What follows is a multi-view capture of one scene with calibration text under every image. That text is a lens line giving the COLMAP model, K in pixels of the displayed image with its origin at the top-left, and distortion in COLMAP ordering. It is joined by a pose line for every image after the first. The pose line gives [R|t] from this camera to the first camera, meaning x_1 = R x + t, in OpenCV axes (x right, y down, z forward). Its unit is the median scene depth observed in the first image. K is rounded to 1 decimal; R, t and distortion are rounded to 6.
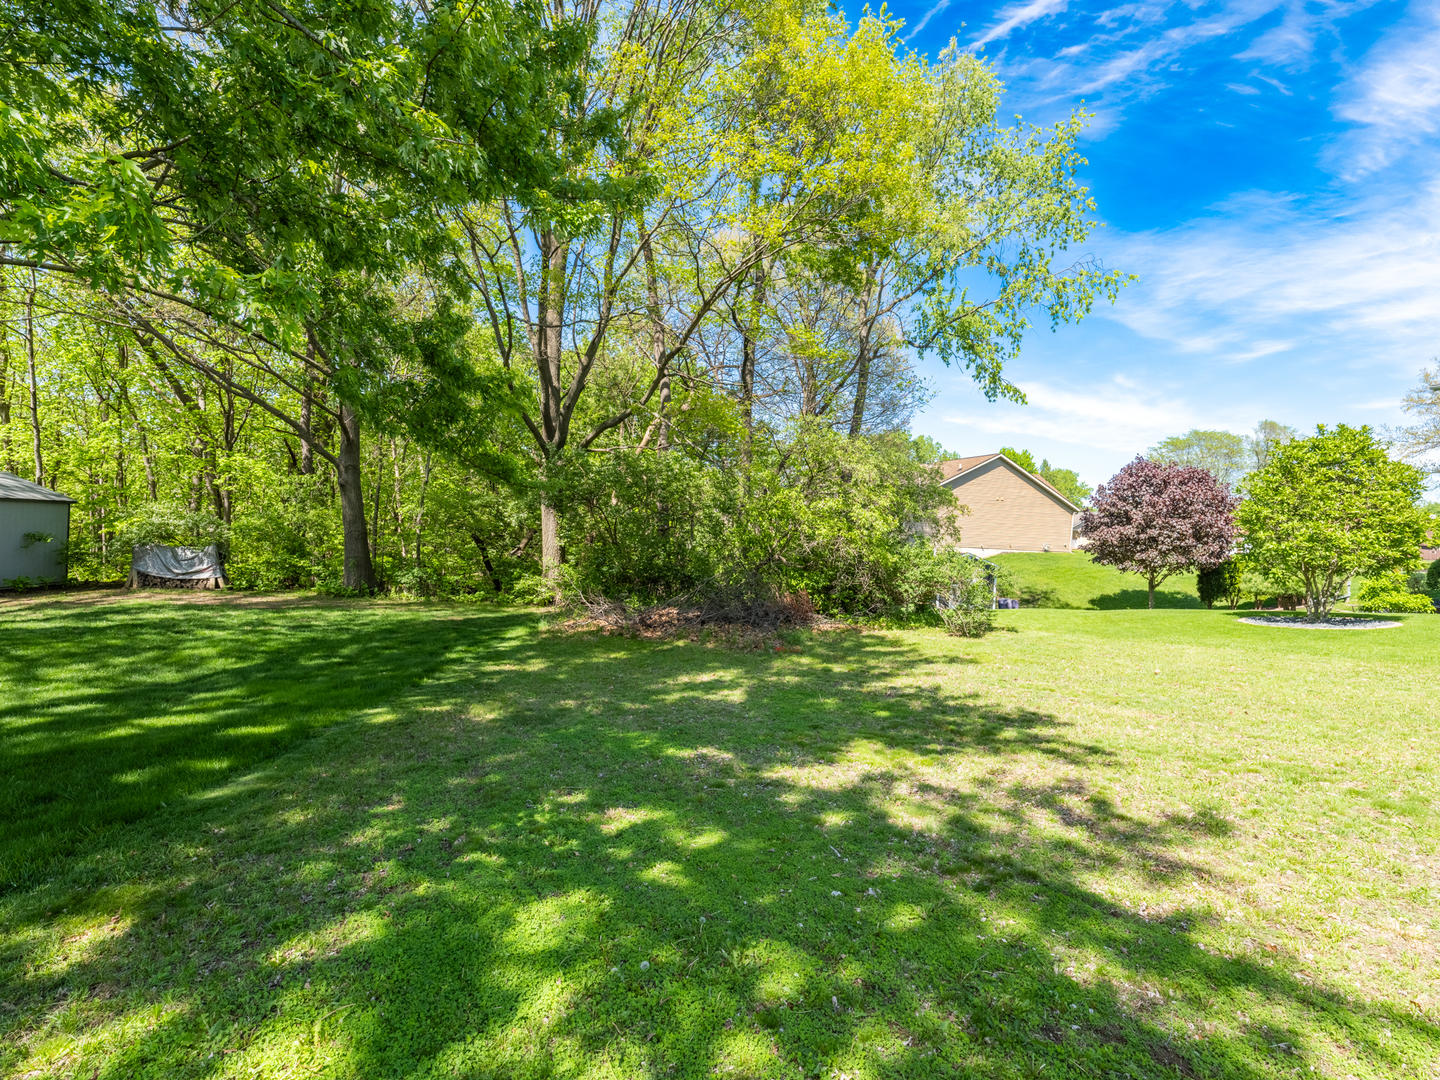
lens RADIAL K [[709.5, 0, 715.2], [0, 709.5, 553.1], [0, 0, 1]] dist [-0.002492, -0.000950]
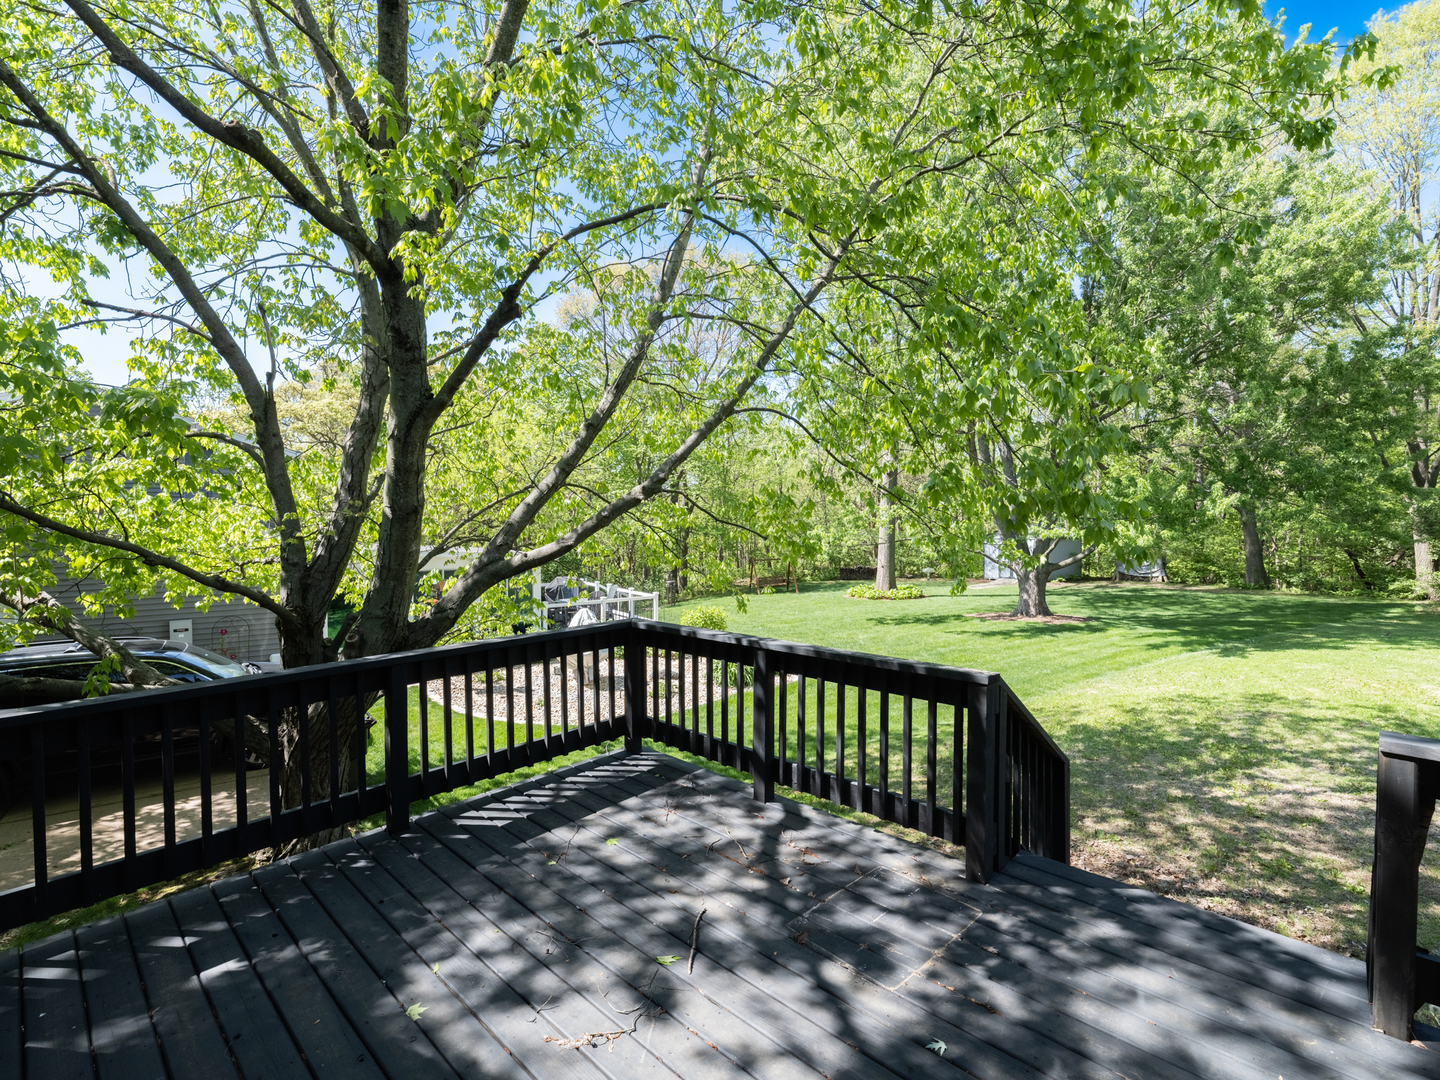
lens RADIAL K [[655.7, 0, 715.5], [0, 655.7, 538.1], [0, 0, 1]] dist [0.002447, 0.000325]
pose [[0.496145, -0.029418, -0.867741, 0.209383], [0.006468, 0.999523, -0.030187, -0.021089], [0.868216, 0.009365, 0.496098, -0.886050]]
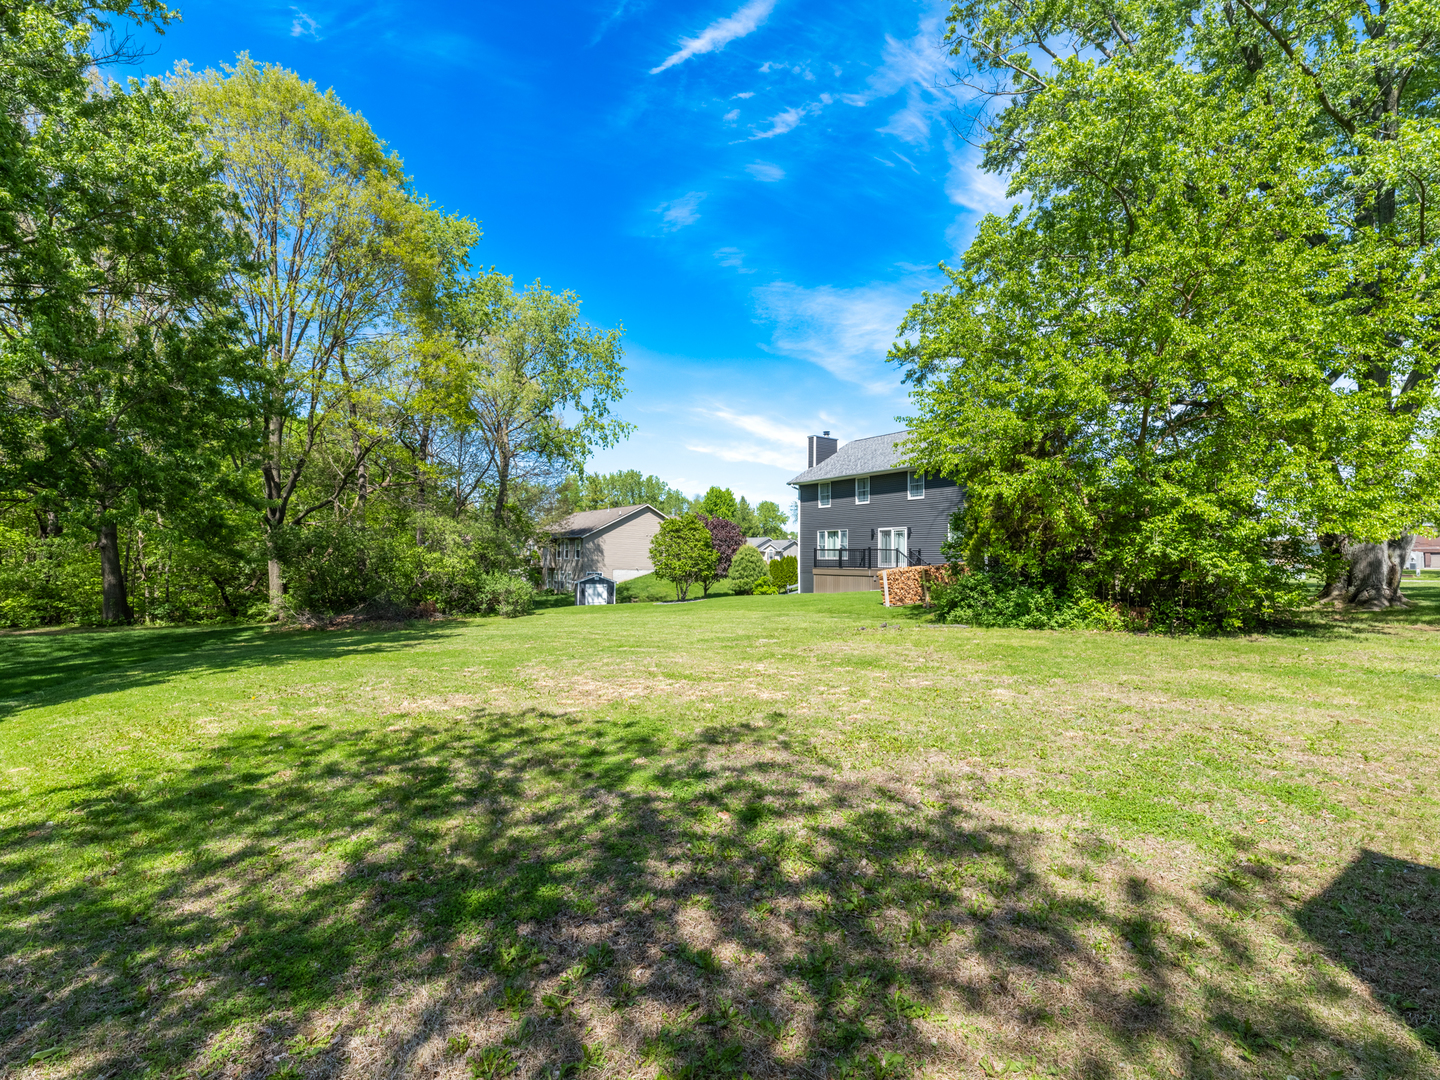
lens RADIAL K [[655.7, 0, 715.5], [0, 655.7, 538.1], [0, 0, 1]] dist [0.002447, 0.000325]
pose [[0.942670, -0.025224, 0.332773, 0.194614], [0.044254, 0.997782, -0.049731, 0.004692], [-0.330780, 0.061607, 0.941695, -0.654973]]
